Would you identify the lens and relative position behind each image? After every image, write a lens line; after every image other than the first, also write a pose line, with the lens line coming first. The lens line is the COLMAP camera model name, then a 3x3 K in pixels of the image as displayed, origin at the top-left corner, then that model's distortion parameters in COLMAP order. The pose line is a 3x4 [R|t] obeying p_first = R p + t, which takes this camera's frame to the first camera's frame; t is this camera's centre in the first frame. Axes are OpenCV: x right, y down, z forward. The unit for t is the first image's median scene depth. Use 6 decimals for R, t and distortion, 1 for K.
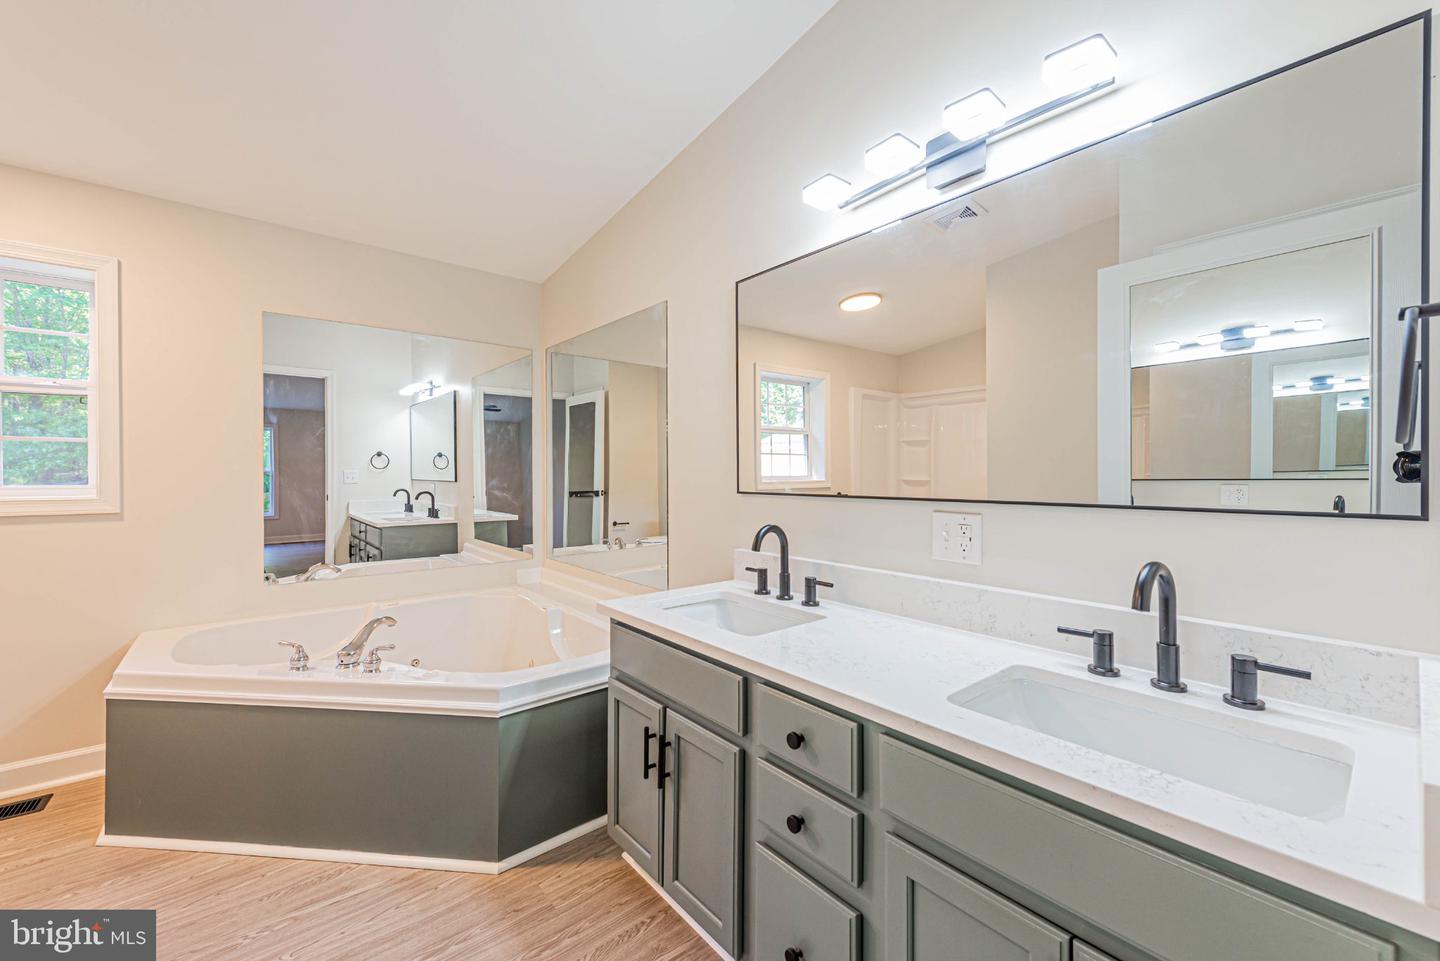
lens RADIAL K [[562.7, 0, 713.1], [0, 562.7, 476.6], [0, 0, 1]] dist [0.002537, 0.000057]
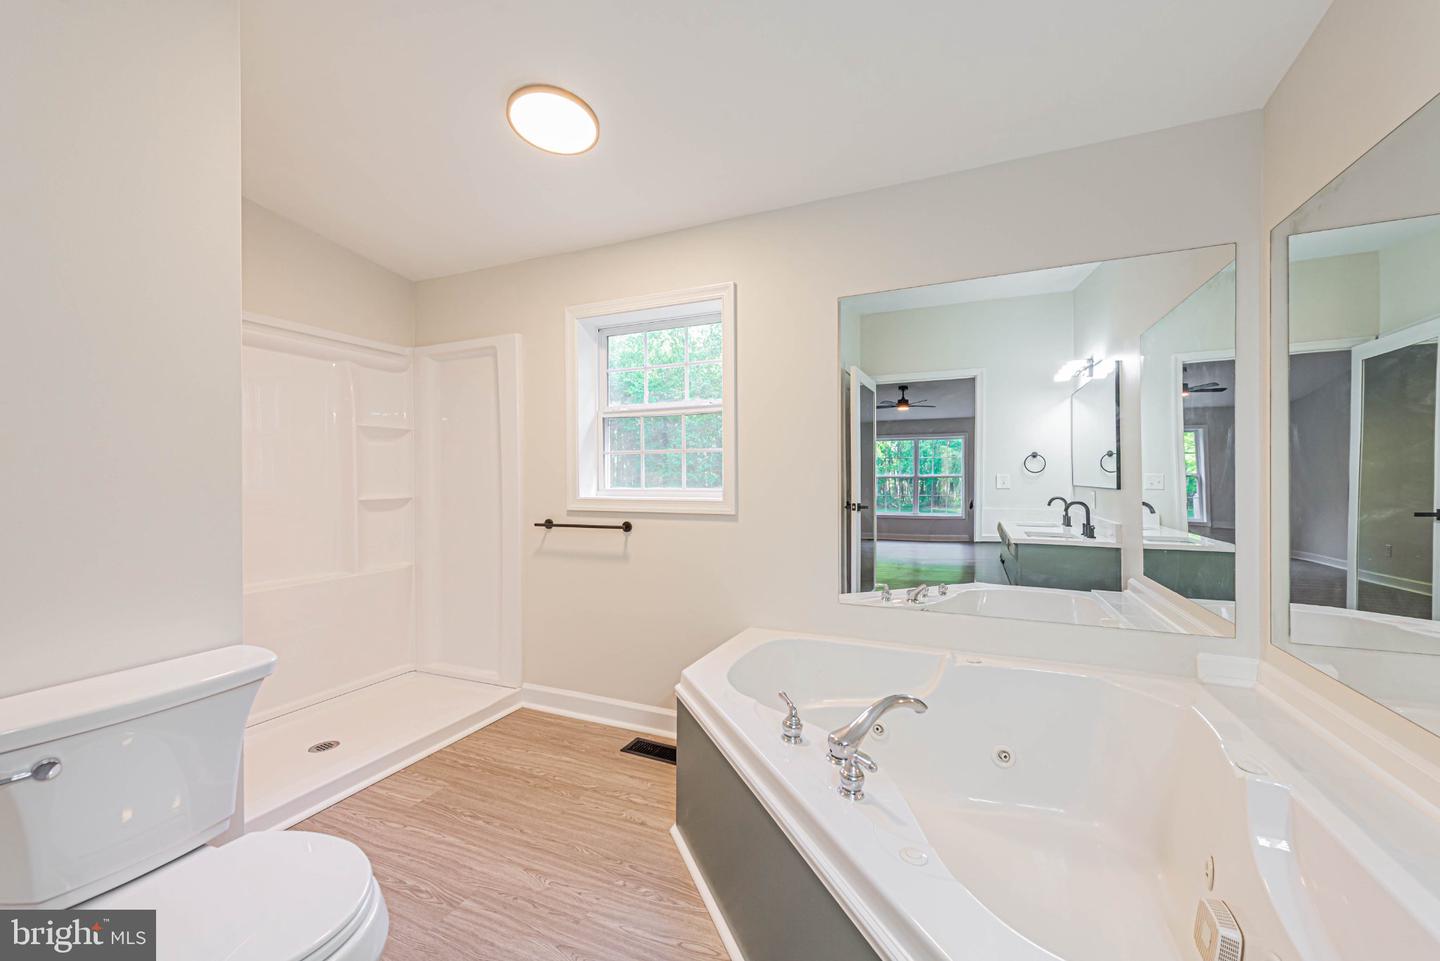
lens RADIAL K [[562.7, 0, 721.0], [0, 562.7, 481.4], [0, 0, 1]] dist [0.002537, 0.000057]
pose [[0.442311, -0.000708, -0.896861, -0.042399], [-0.000970, 0.999999, -0.001268, 0.000469], [0.896861, 0.001431, 0.442310, 0.237537]]
